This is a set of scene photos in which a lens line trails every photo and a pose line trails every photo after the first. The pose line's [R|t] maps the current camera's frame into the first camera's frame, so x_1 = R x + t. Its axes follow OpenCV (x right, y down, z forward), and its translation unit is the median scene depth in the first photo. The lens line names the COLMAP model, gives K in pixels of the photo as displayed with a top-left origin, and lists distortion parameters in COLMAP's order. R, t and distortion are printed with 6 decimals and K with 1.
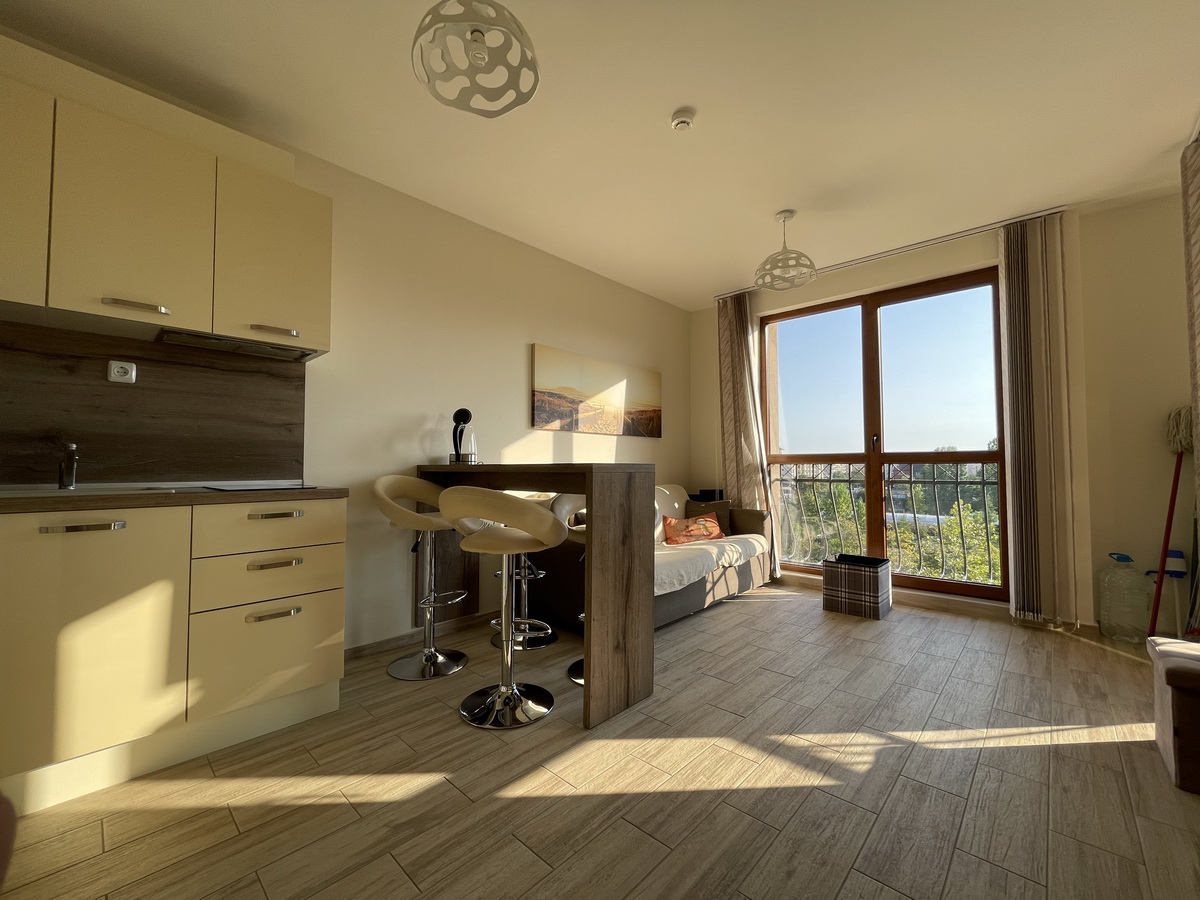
lens RADIAL K [[485.2, 0, 599.4], [0, 485.2, 449.7], [0, 0, 1]] dist [-0.003297, -0.000040]
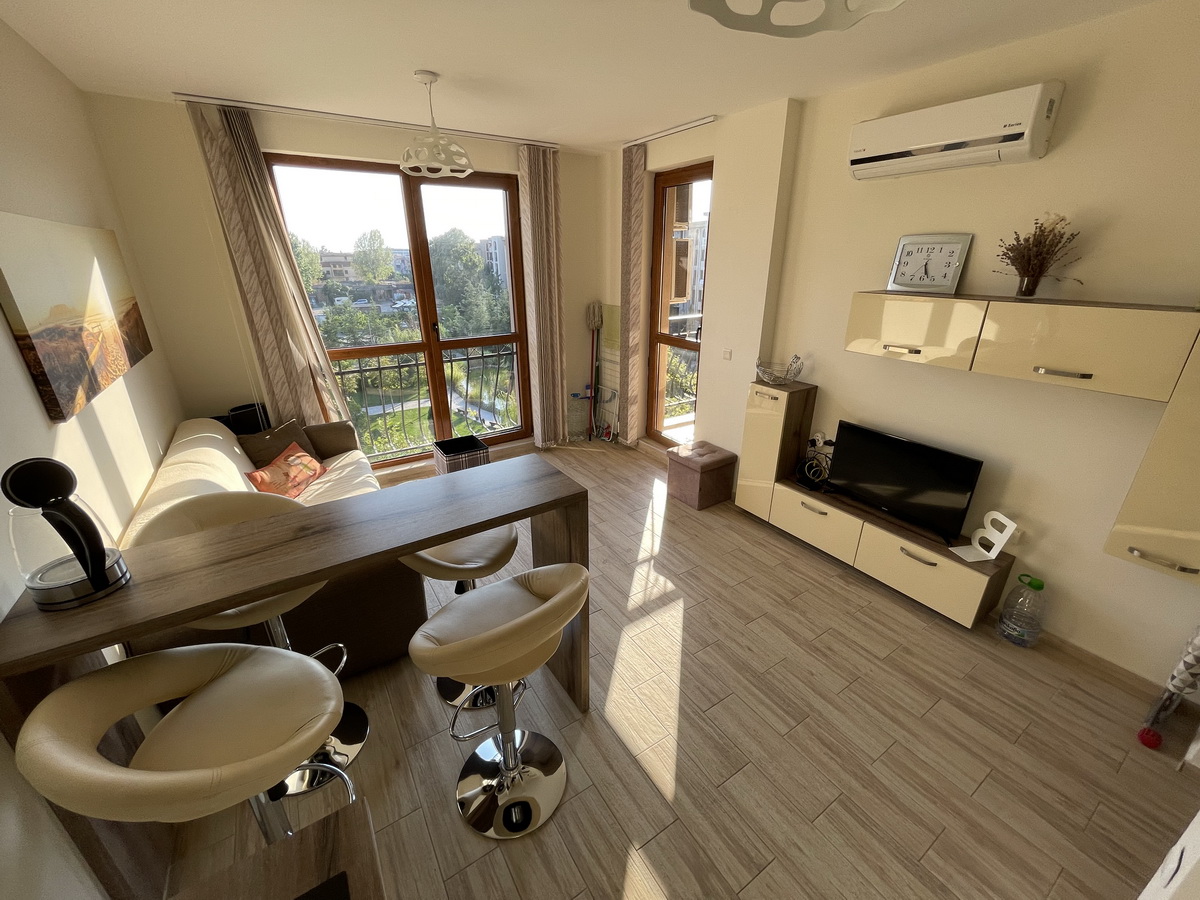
lens RADIAL K [[485.2, 0, 599.9], [0, 485.2, 451.0], [0, 0, 1]] dist [-0.003297, -0.000040]
pose [[0.239354, -0.362721, 0.900635, -0.664593], [-0.033321, 0.923983, 0.380980, -0.321502], [-0.970360, -0.121199, 0.209073, 0.687868]]
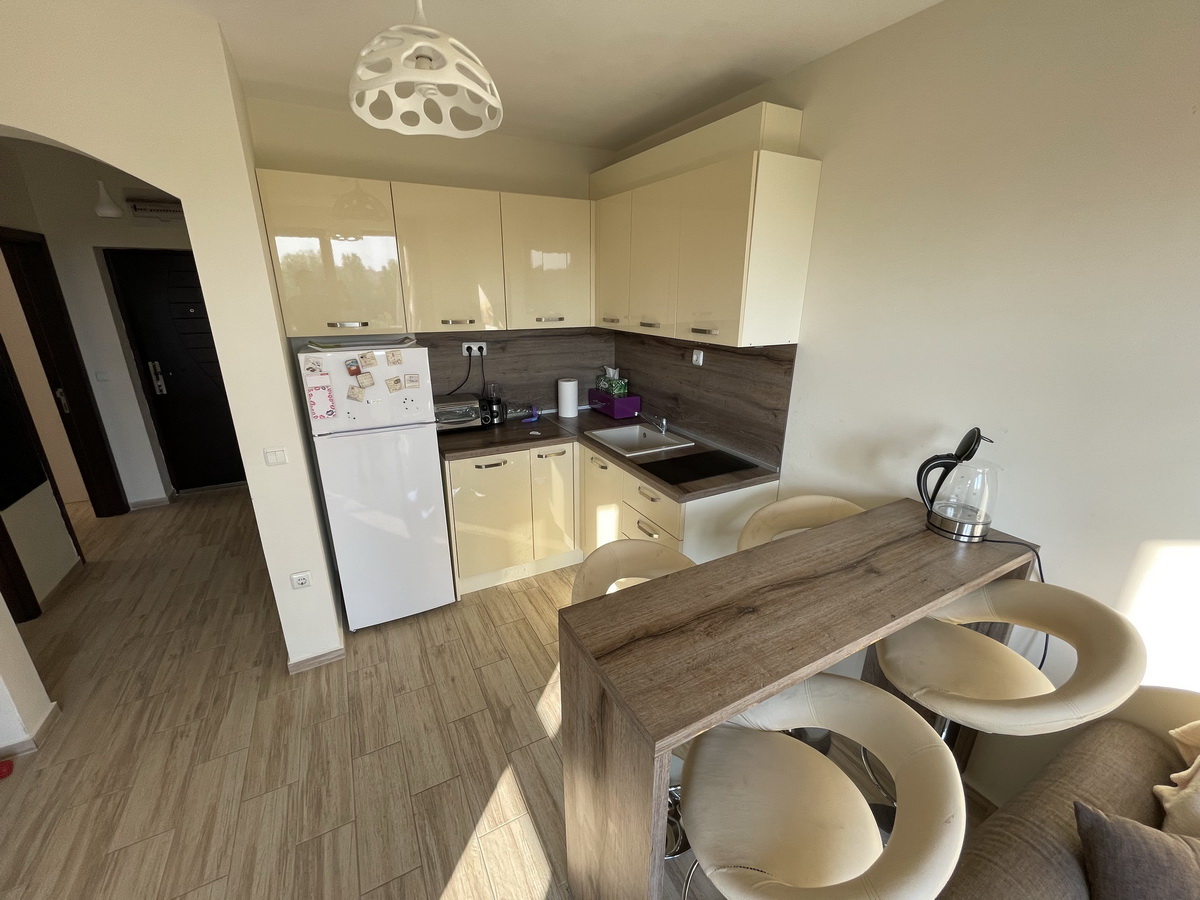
lens RADIAL K [[485.2, 0, 601.9], [0, 485.2, 448.7], [0, 0, 1]] dist [-0.003297, -0.000040]
pose [[-0.317356, 0.296352, -0.900811, 0.397928], [0.029179, 0.952517, 0.303083, -0.303764], [0.947857, 0.069900, -0.310935, 1.052553]]
